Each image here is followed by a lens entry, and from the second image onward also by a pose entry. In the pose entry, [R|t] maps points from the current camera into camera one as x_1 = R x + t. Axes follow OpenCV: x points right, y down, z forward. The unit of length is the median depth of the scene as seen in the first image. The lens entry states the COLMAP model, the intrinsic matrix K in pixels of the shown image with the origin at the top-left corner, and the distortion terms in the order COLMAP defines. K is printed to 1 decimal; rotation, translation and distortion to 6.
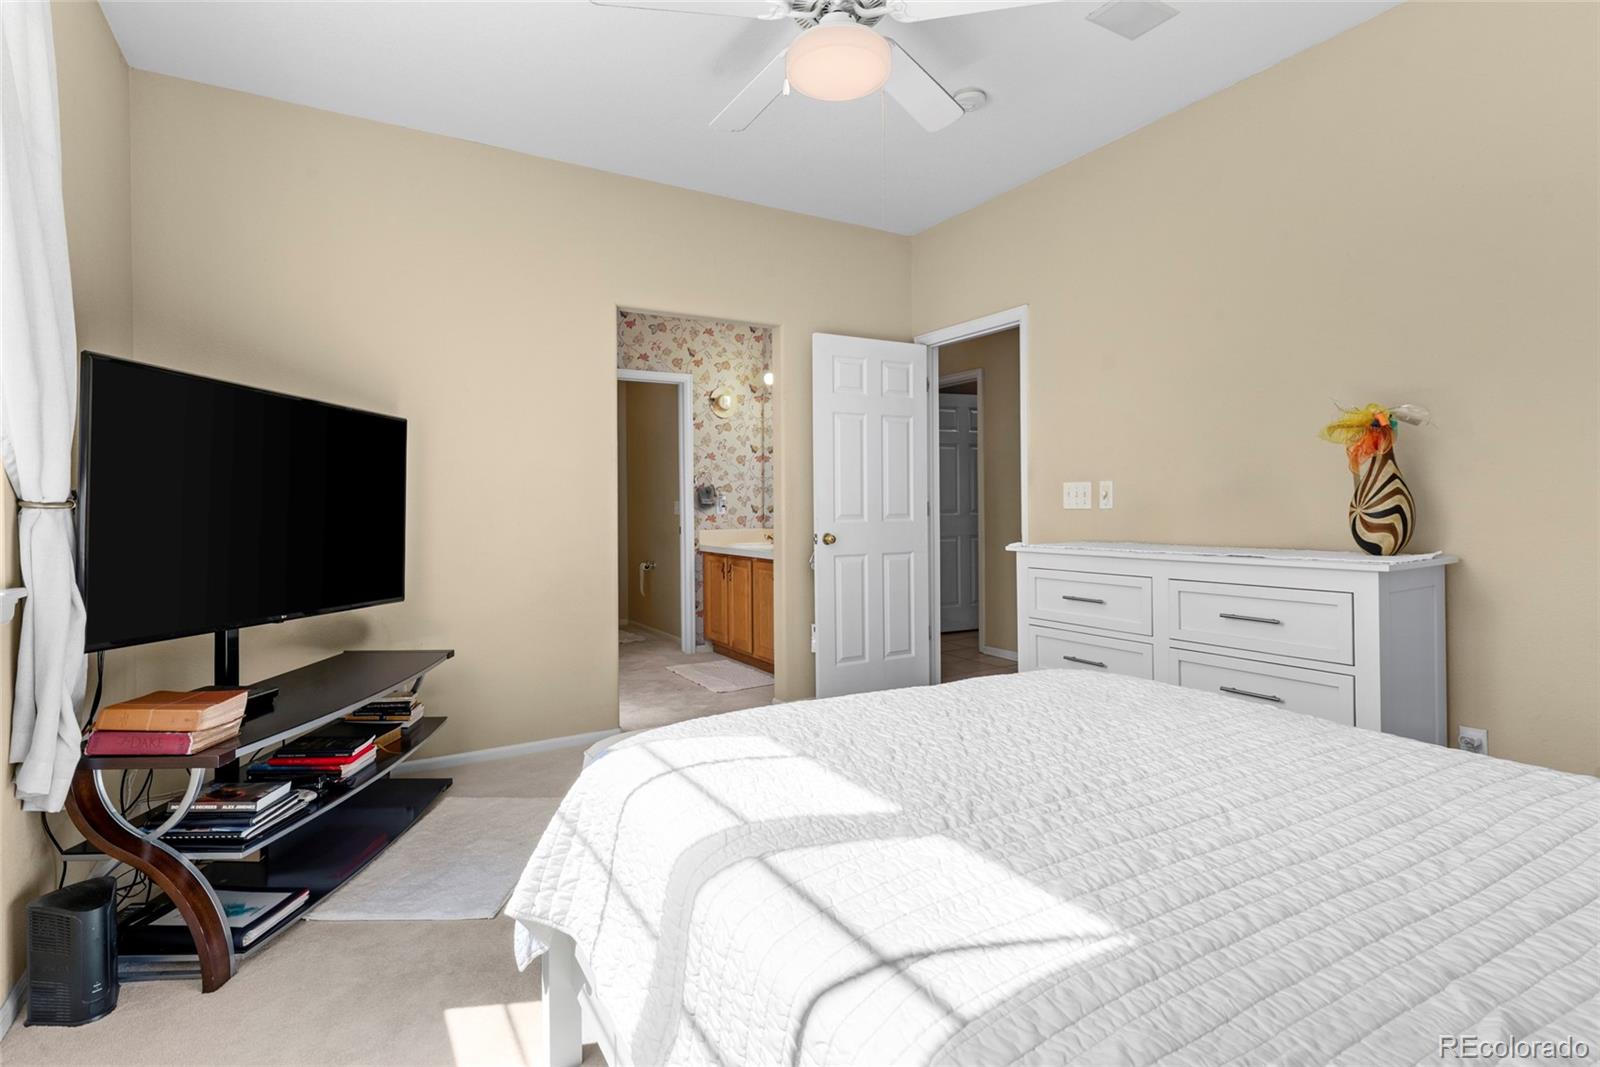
lens RADIAL K [[785.4, 0, 801.6], [0, 785.4, 525.4], [0, 0, 1]] dist [-0.000534, 0.002421]
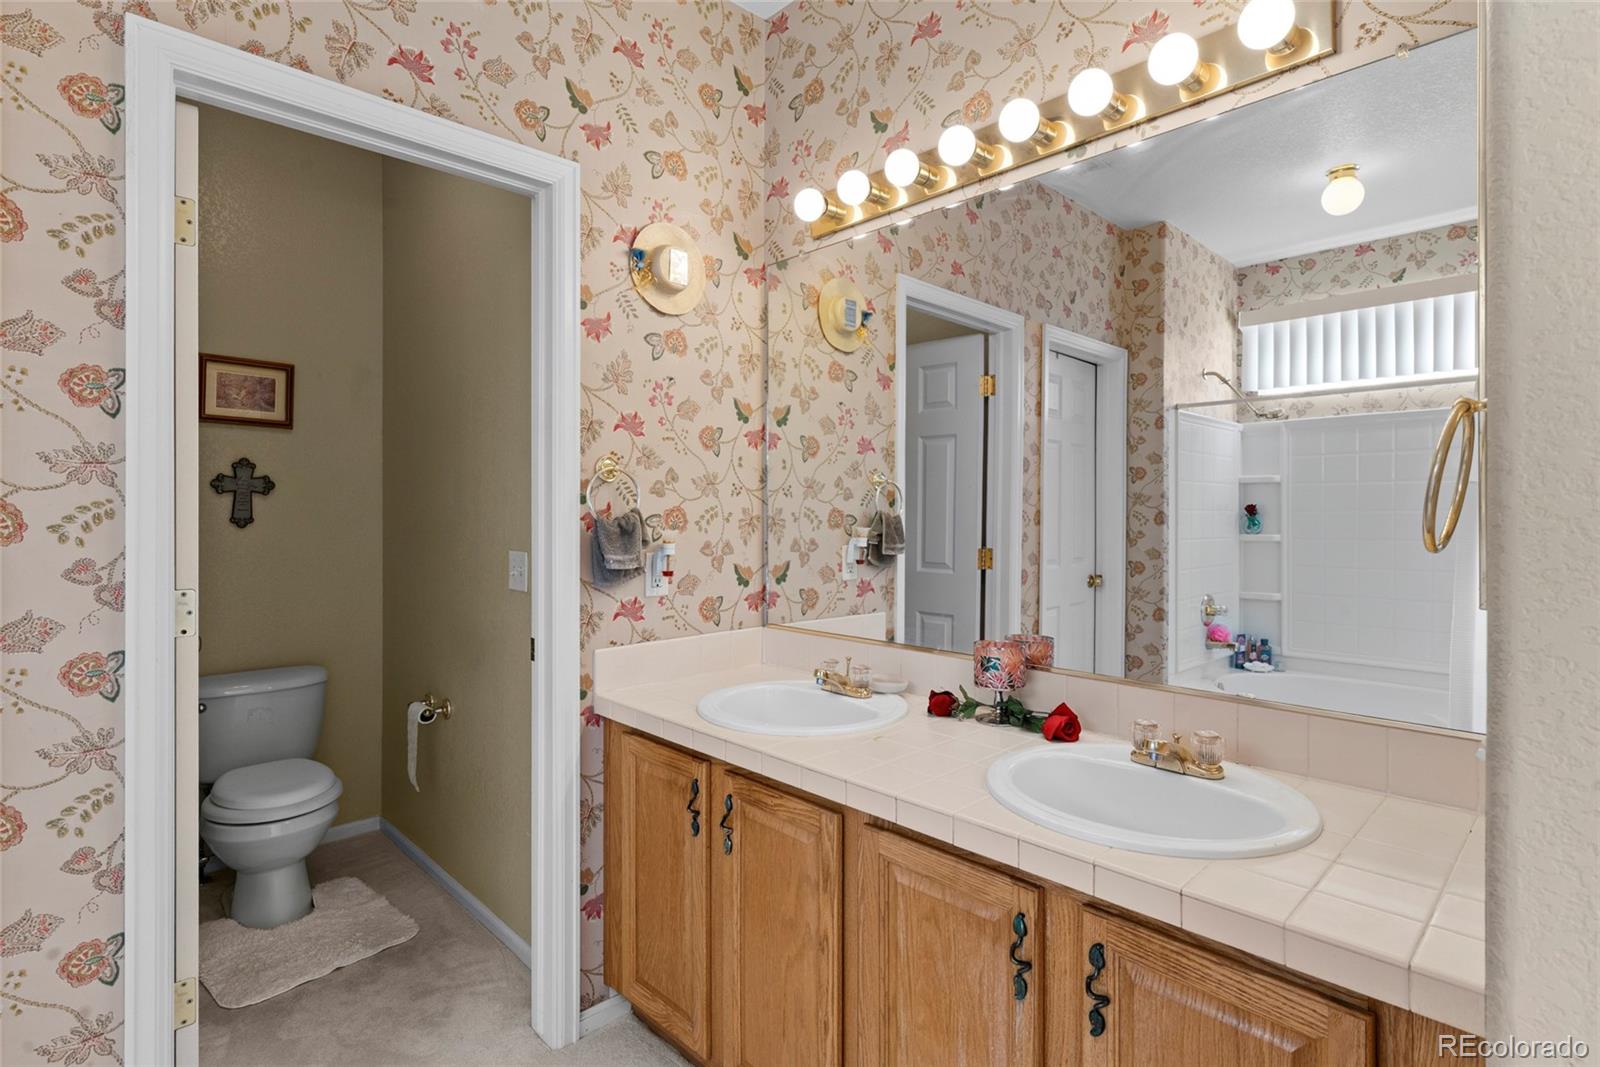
lens RADIAL K [[785.4, 0, 792.9], [0, 785.4, 527.3], [0, 0, 1]] dist [-0.000534, 0.002421]
pose [[0.976591, 0.012934, 0.214714, -0.119367], [-0.013227, 0.999913, -0.000071, -0.044937], [-0.214696, -0.002770, 0.976677, 0.658278]]
